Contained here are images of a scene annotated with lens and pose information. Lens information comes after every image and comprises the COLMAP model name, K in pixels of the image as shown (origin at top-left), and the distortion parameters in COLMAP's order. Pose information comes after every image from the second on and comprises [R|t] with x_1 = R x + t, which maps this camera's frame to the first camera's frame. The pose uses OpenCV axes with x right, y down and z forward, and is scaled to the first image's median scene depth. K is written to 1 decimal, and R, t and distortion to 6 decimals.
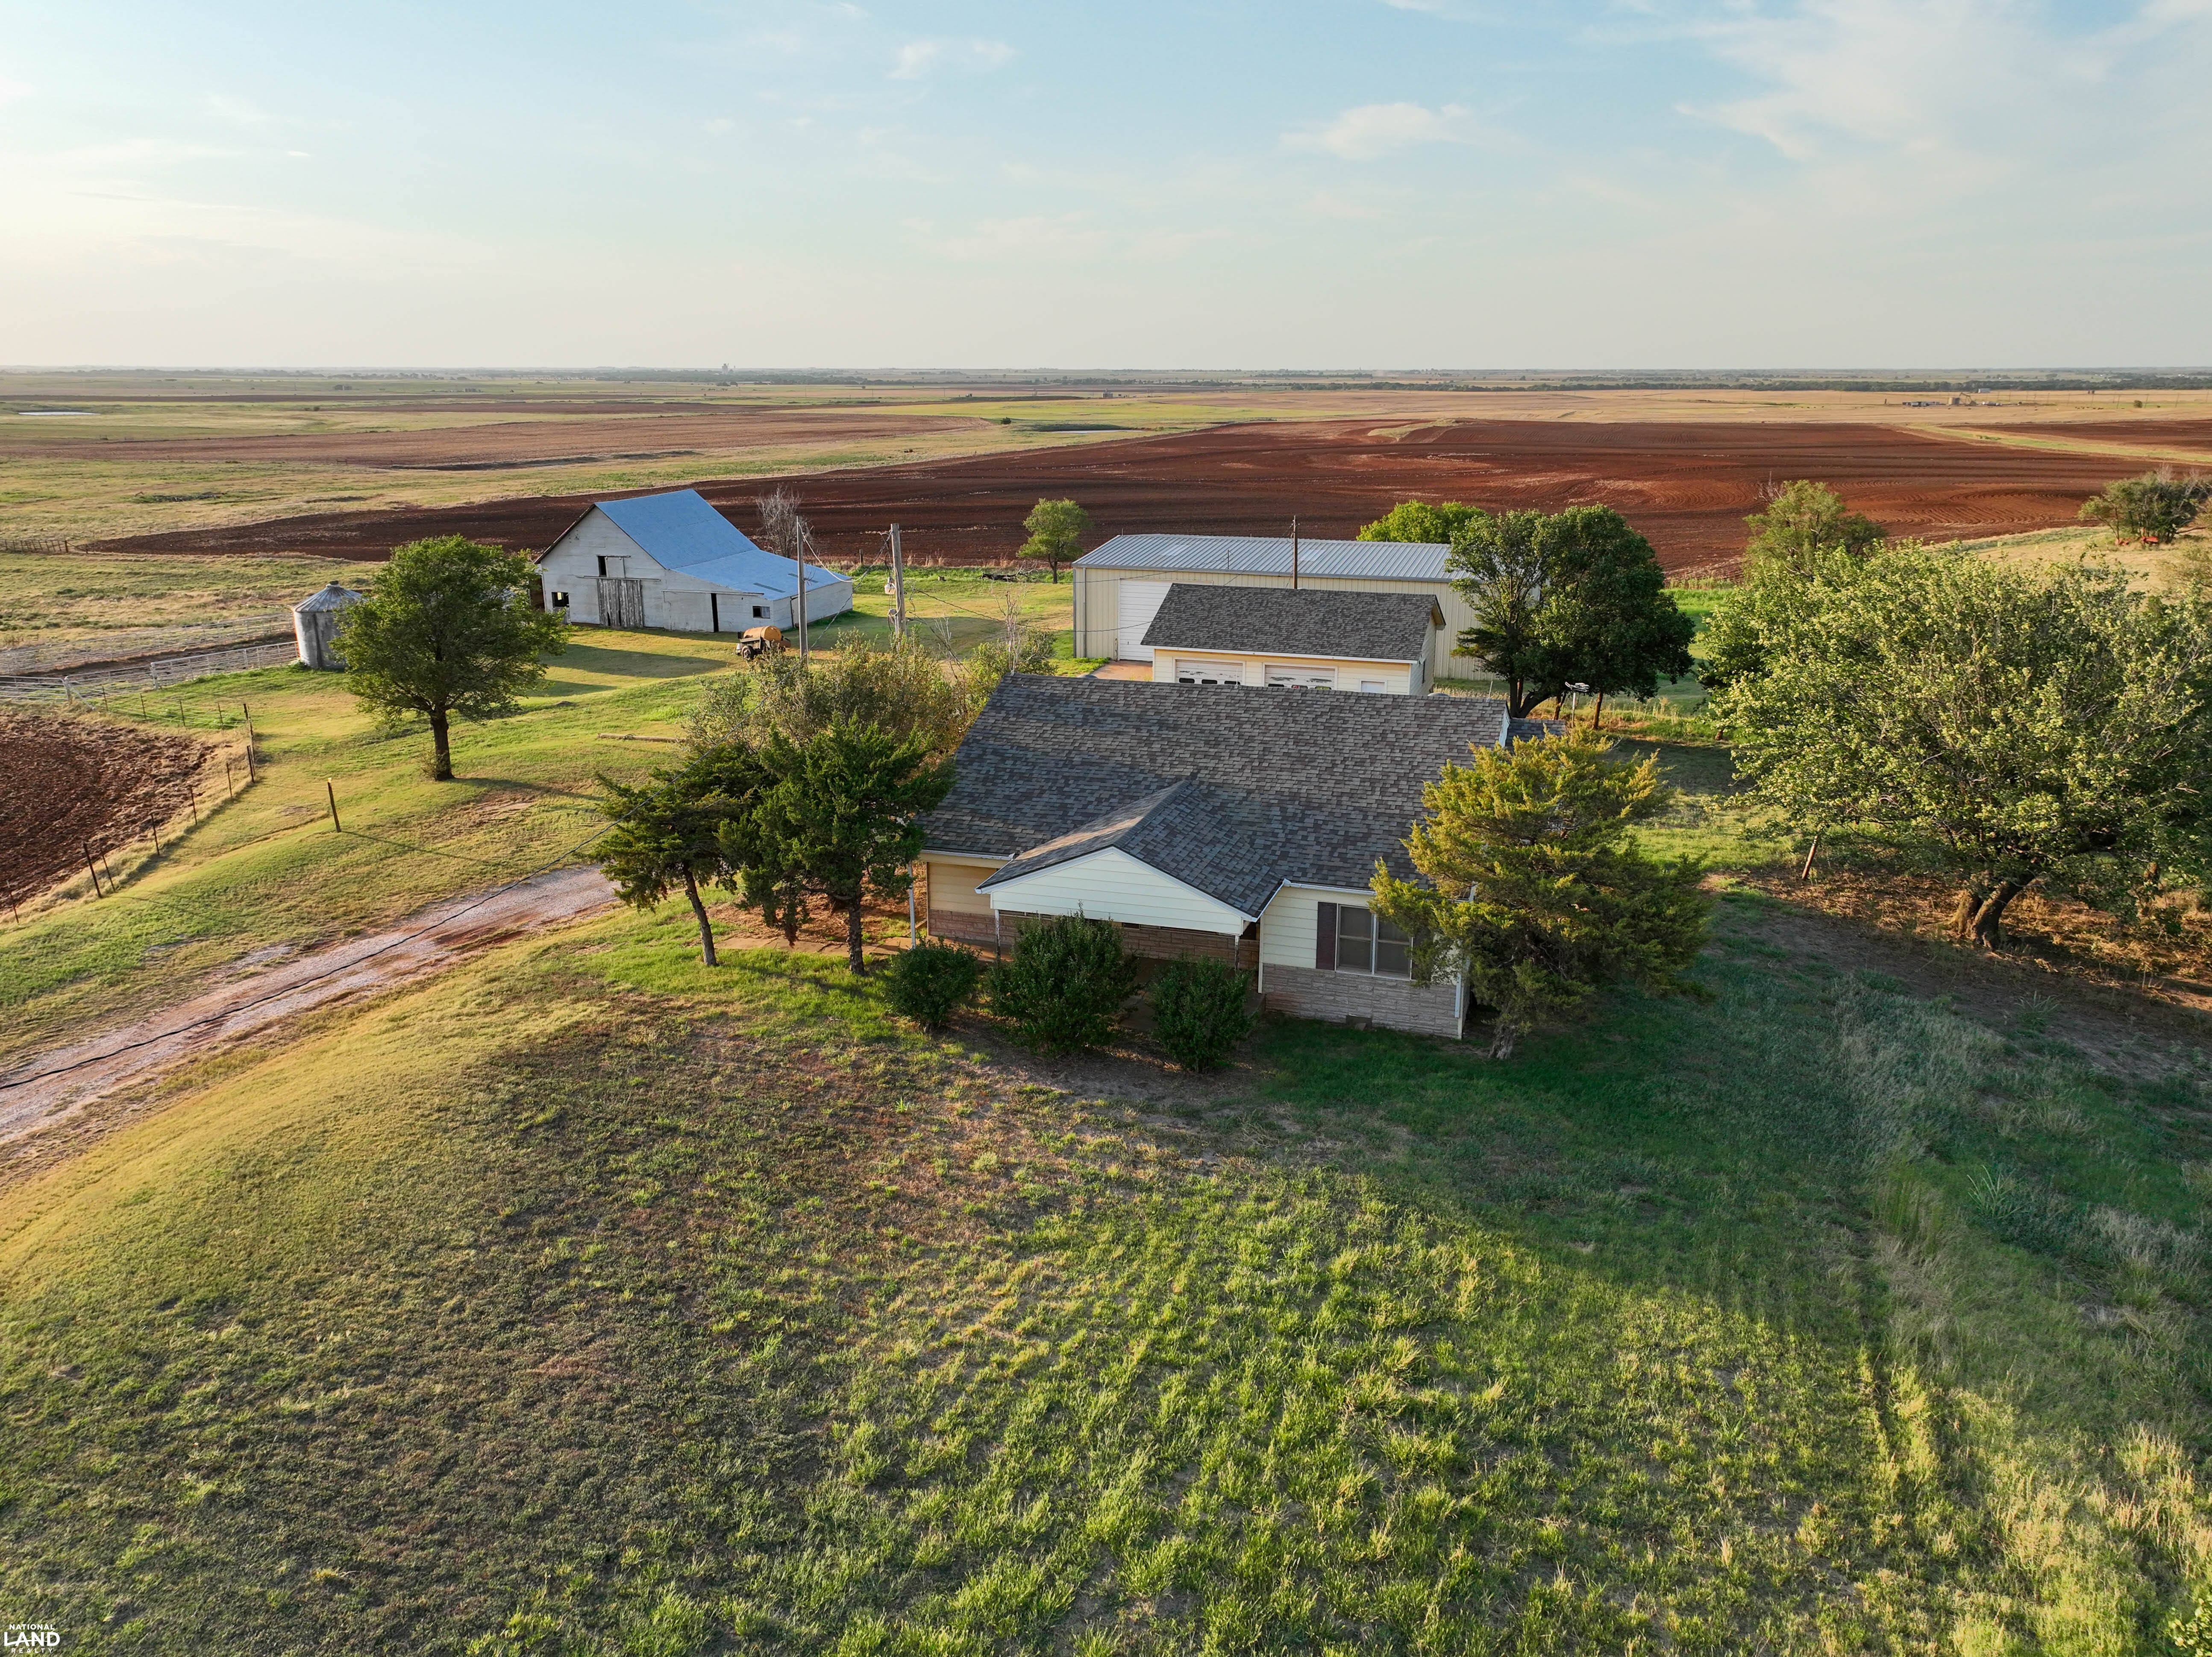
lens RADIAL K [[1573.3, 0, 1106.0], [0, 1573.3, 828.5], [0, 0, 1]] dist [-0.009096, 0.024267]
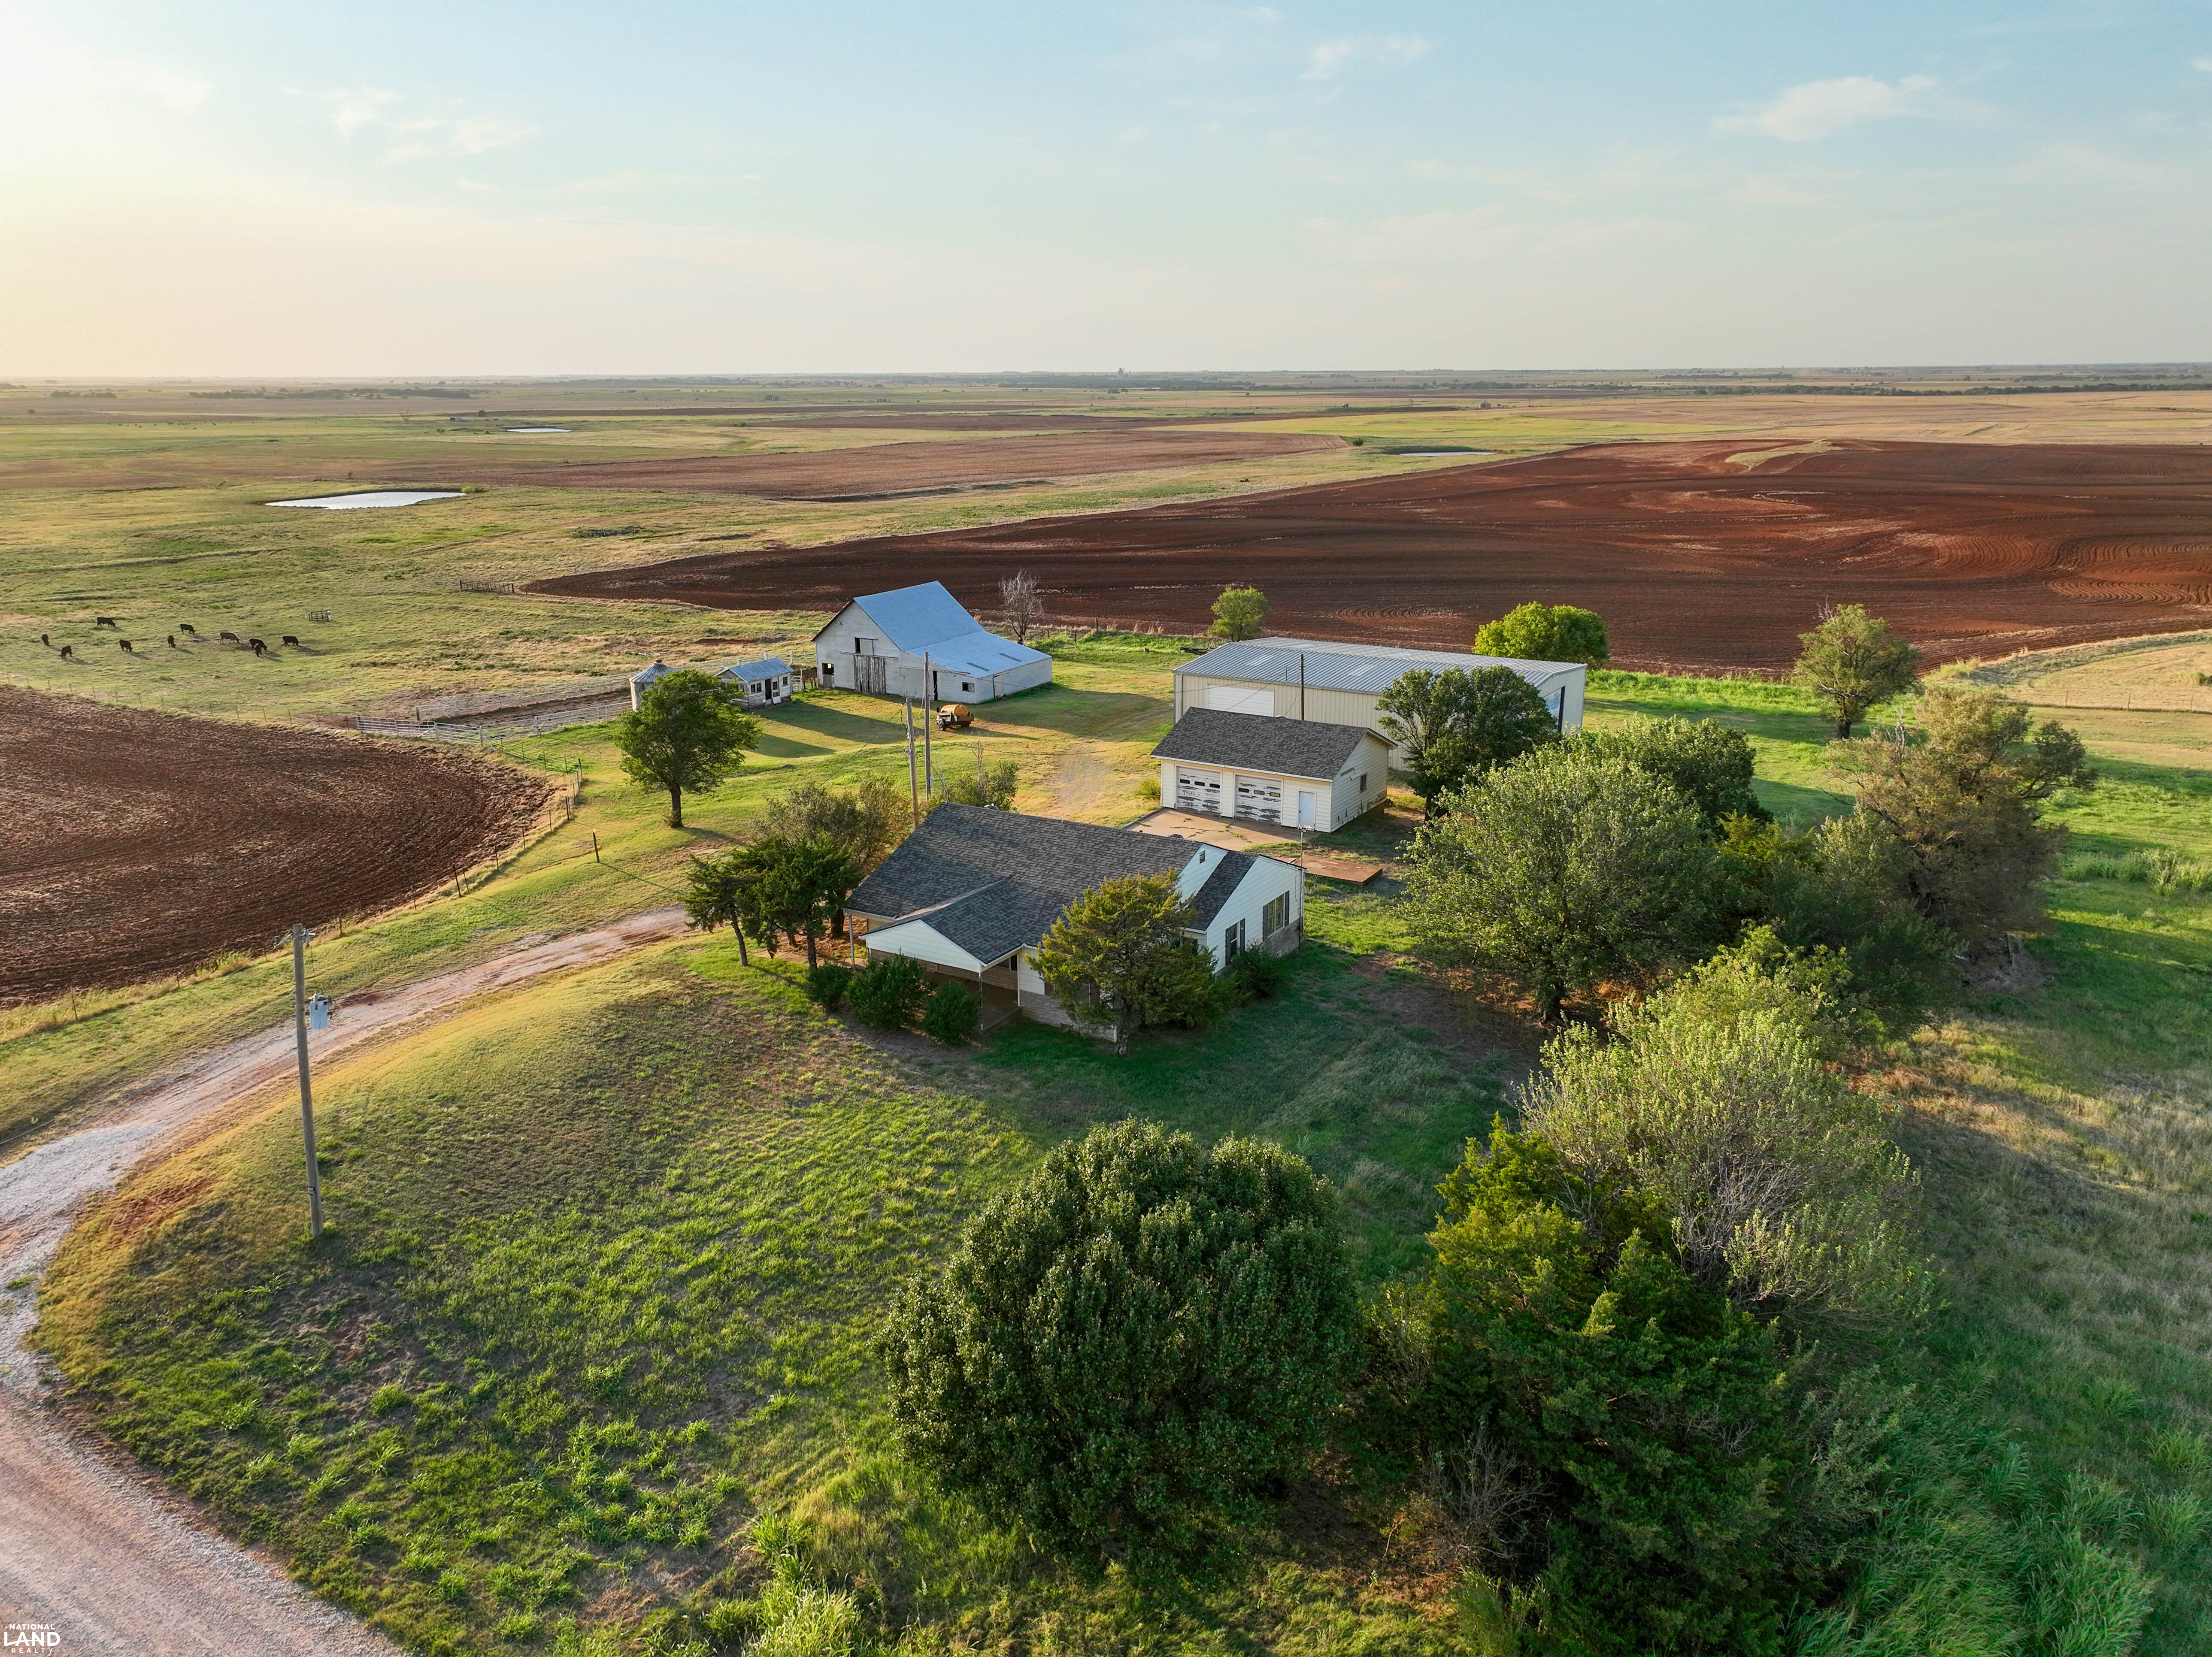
lens RADIAL K [[1566.2, 0, 1106.0], [0, 1566.2, 828.5], [0, 0, 1]] dist [0.008603, -0.003076]
pose [[0.972106, 0.058817, -0.227049, 0.365194], [-0.059189, 0.998233, 0.005173, -0.068646], [0.226952, 0.008410, 0.973870, -0.431894]]
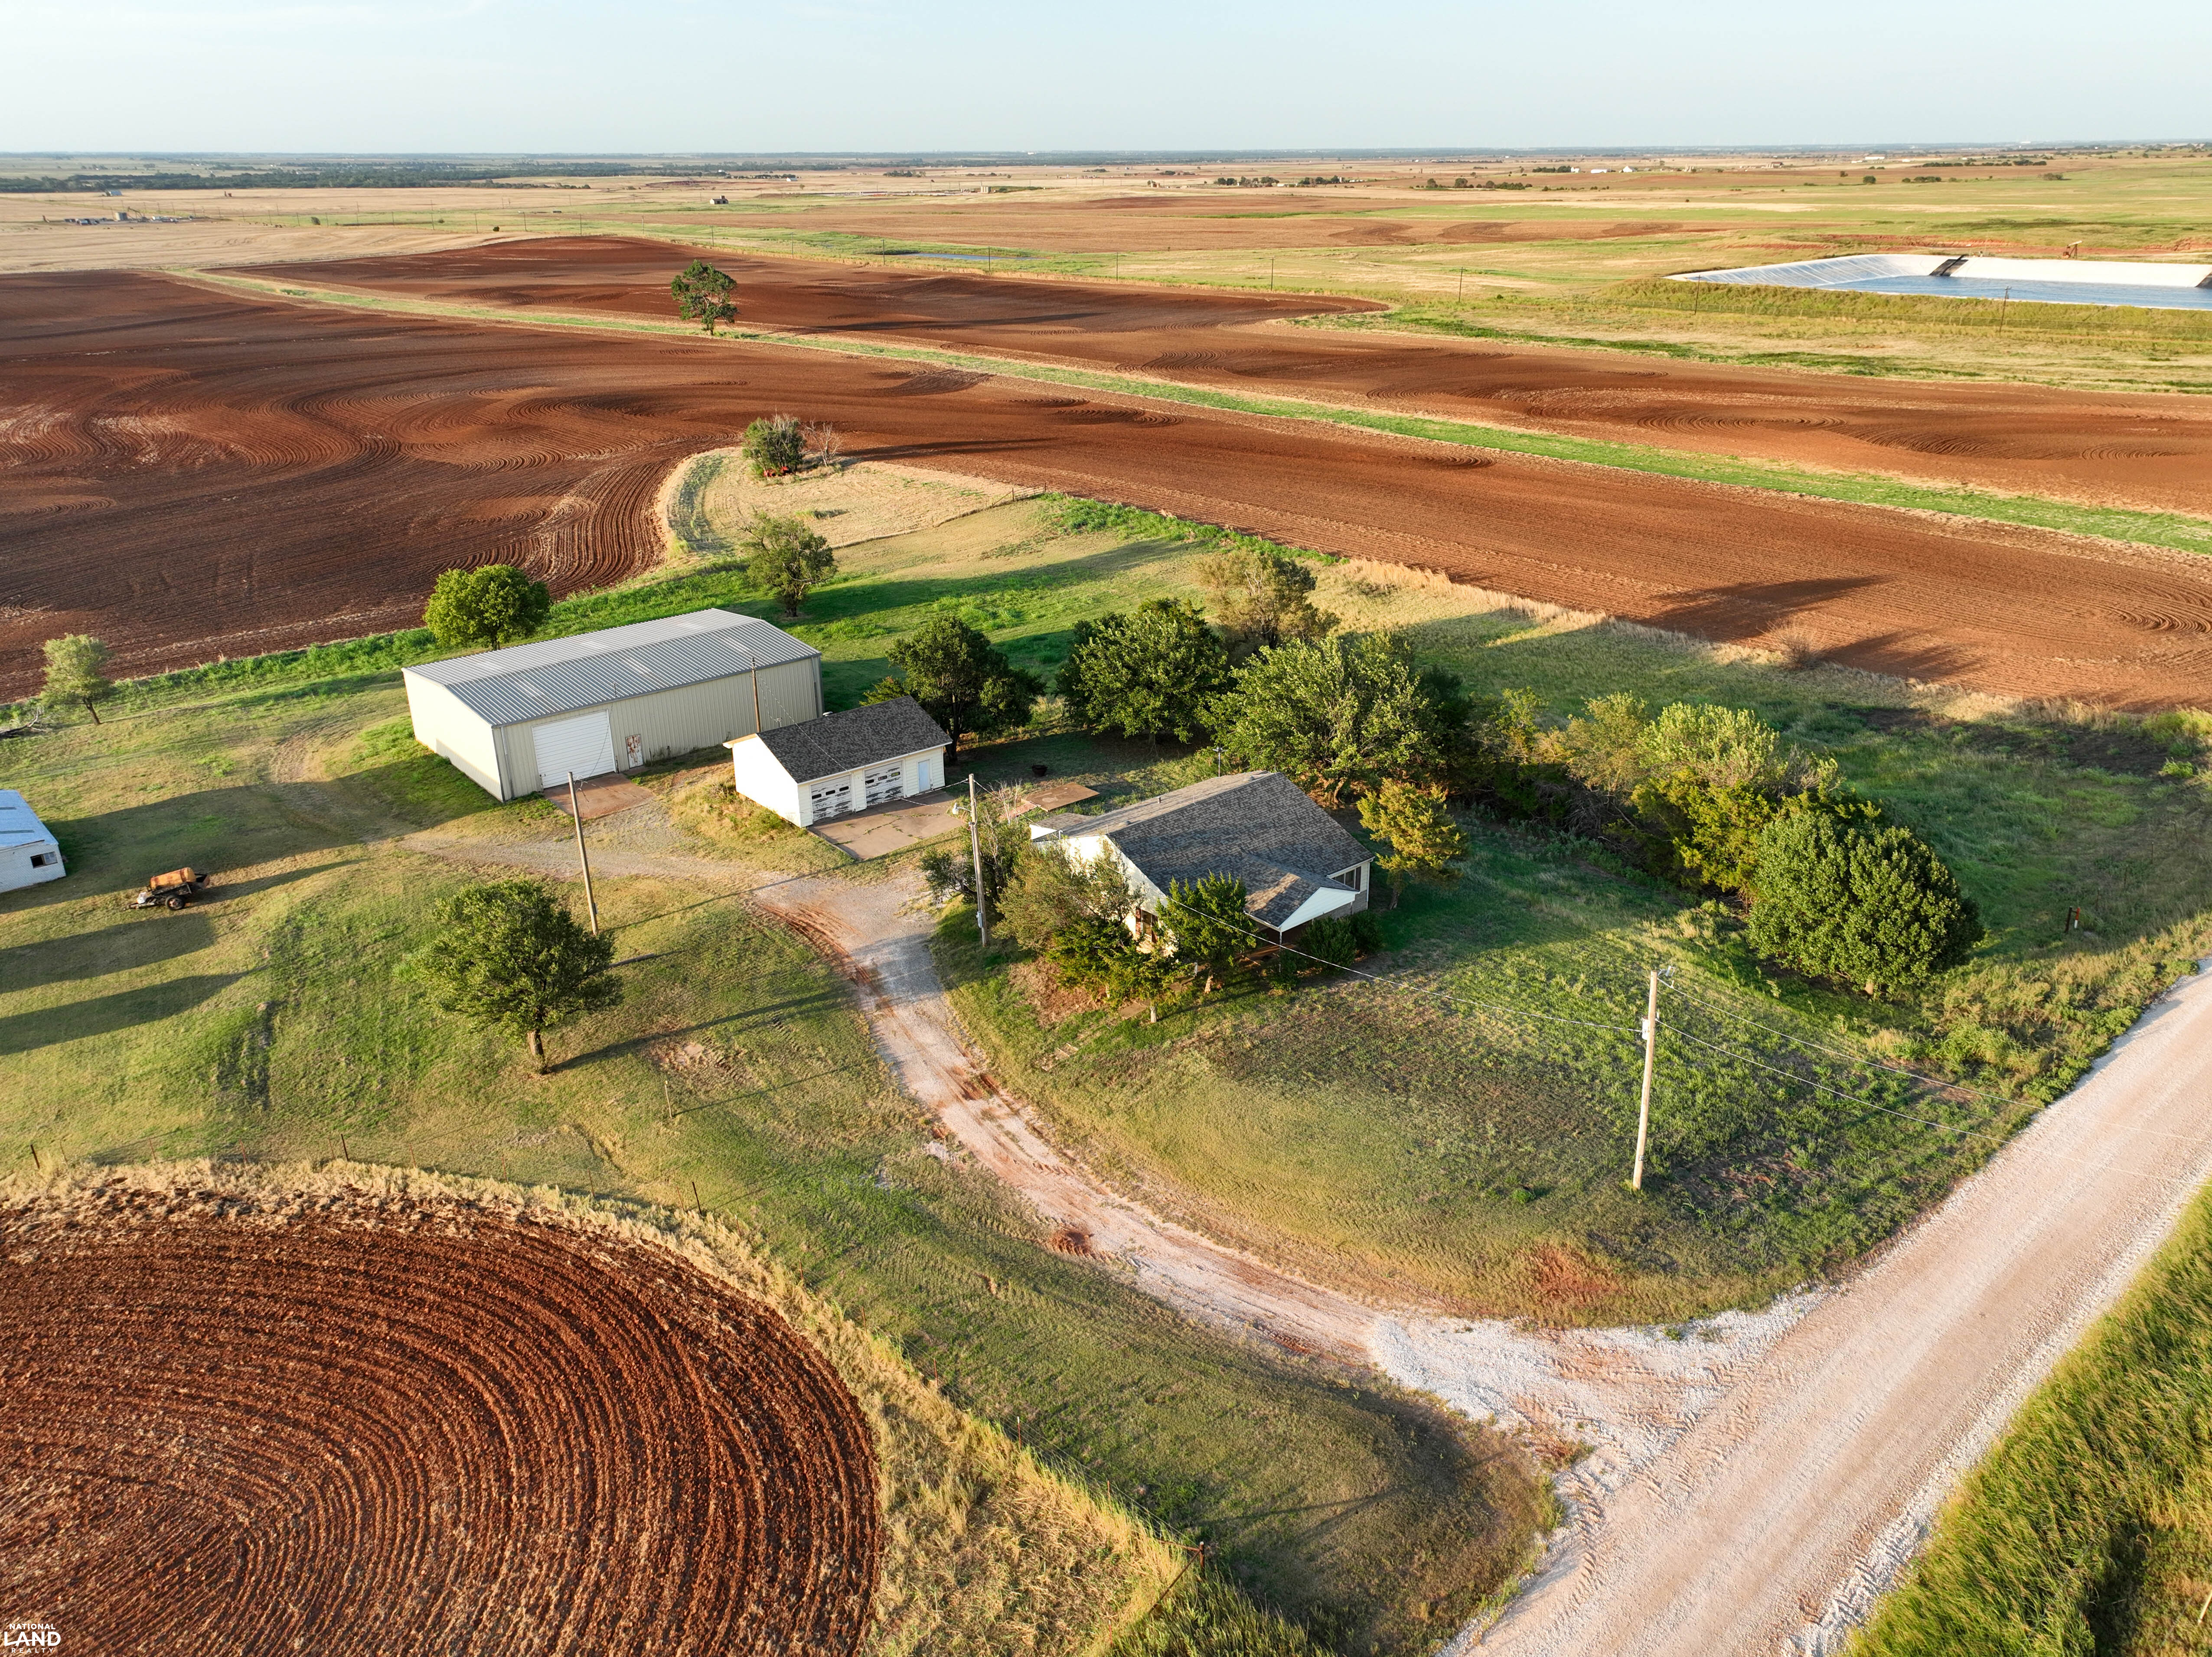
lens RADIAL K [[1572.4, 0, 1106.7], [0, 1572.4, 871.4], [0, 0, 1]] dist [0.002852, 0.002770]
pose [[0.517068, -0.358019, 0.777472, -1.193908], [0.246687, 0.932112, 0.265167, -0.429789], [-0.819626, 0.054683, 0.570283, -0.069188]]
